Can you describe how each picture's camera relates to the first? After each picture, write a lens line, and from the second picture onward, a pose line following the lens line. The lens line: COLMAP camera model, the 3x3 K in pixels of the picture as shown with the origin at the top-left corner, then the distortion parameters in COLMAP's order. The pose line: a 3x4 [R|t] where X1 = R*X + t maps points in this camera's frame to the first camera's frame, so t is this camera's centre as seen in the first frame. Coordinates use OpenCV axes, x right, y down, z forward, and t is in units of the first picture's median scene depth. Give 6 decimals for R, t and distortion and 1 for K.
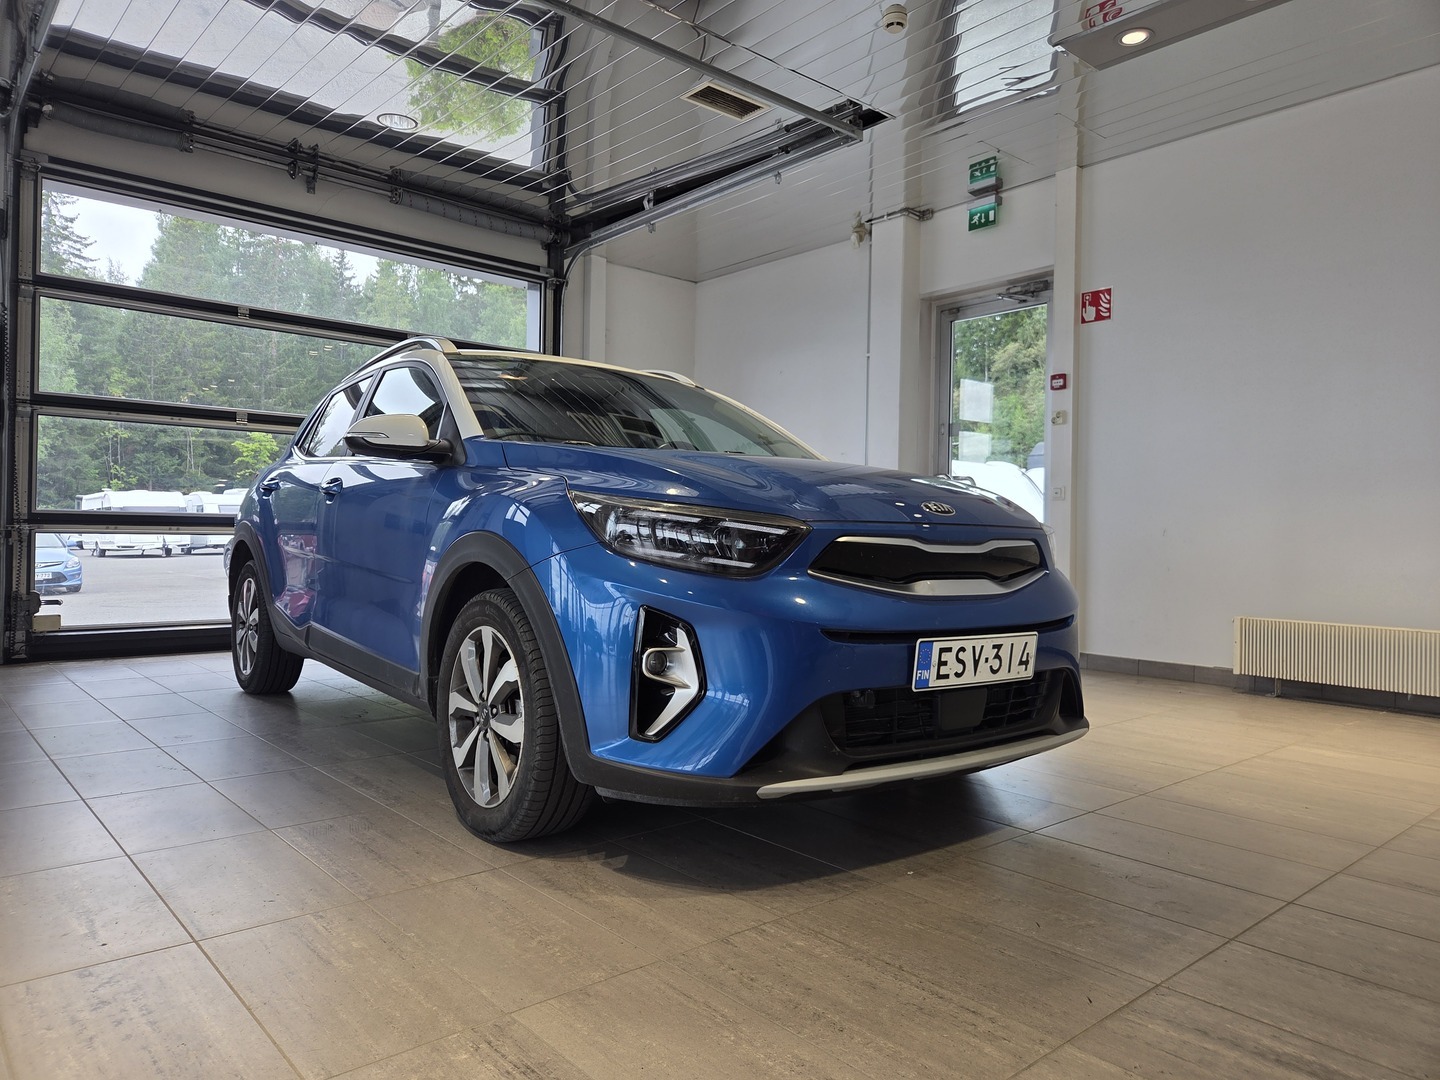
lens RADIAL K [[978.8, 0, 717.8], [0, 978.8, 531.9], [0, 0, 1]] dist [0.020344, 0.000584]
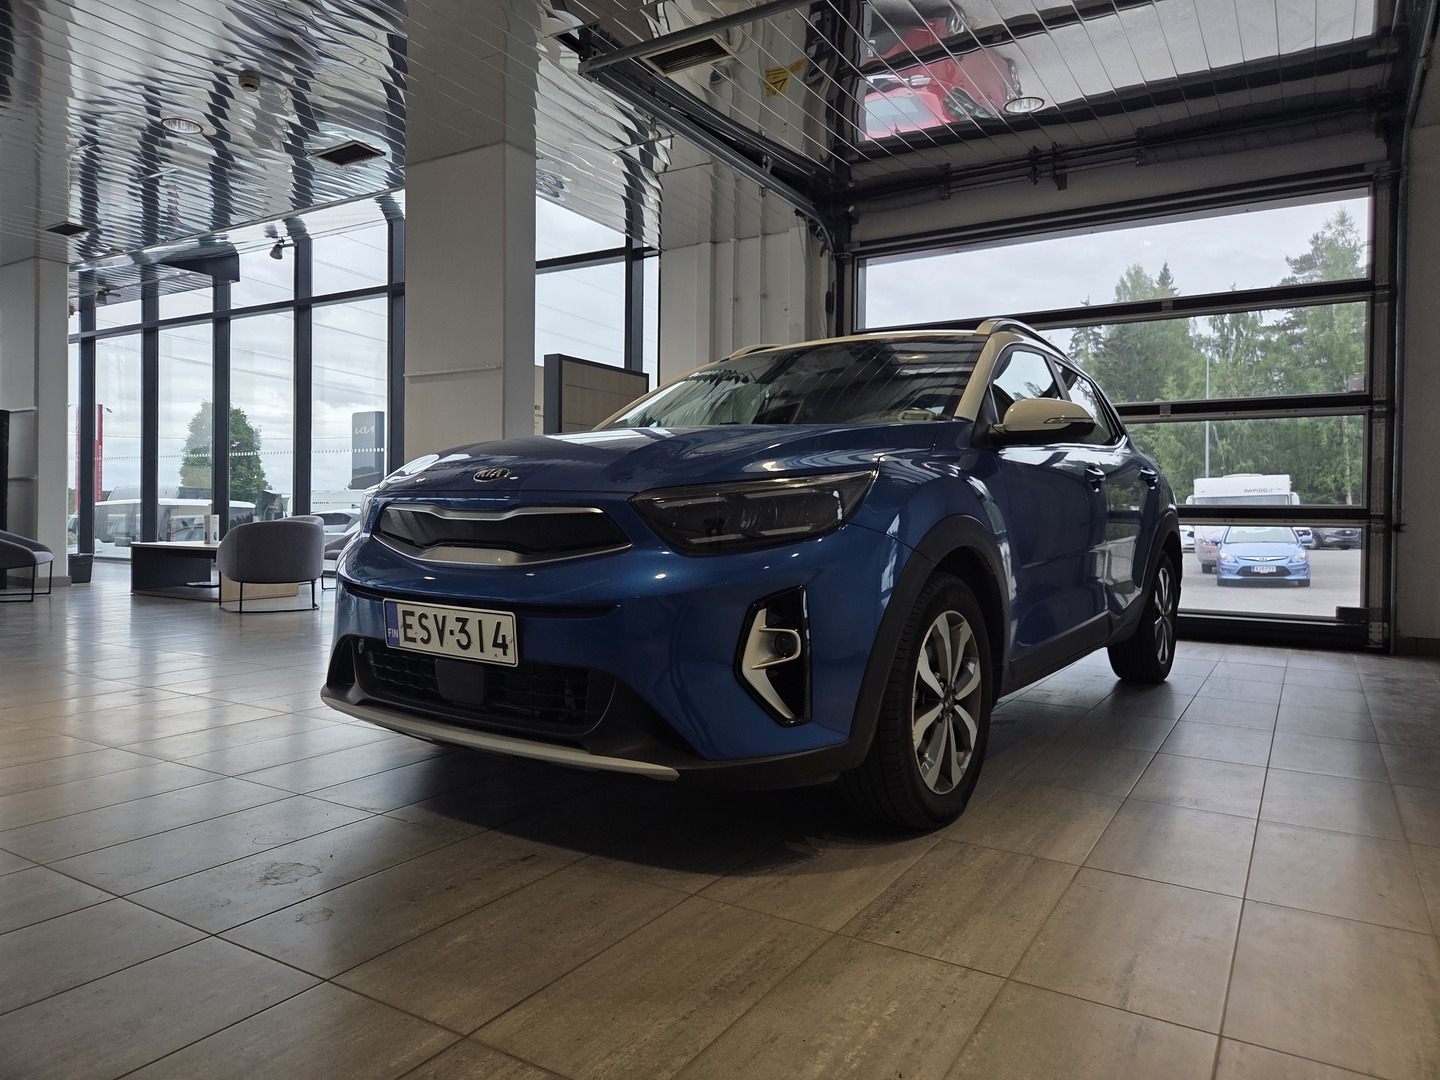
lens RADIAL K [[978.8, 0, 717.8], [0, 978.8, 531.9], [0, 0, 1]] dist [0.020344, 0.000584]
pose [[0.287557, 0.002154, -0.957761, 1.251943], [-0.002366, 0.999996, 0.001539, 0.031649], [0.957761, 0.001823, 0.287561, 0.972157]]
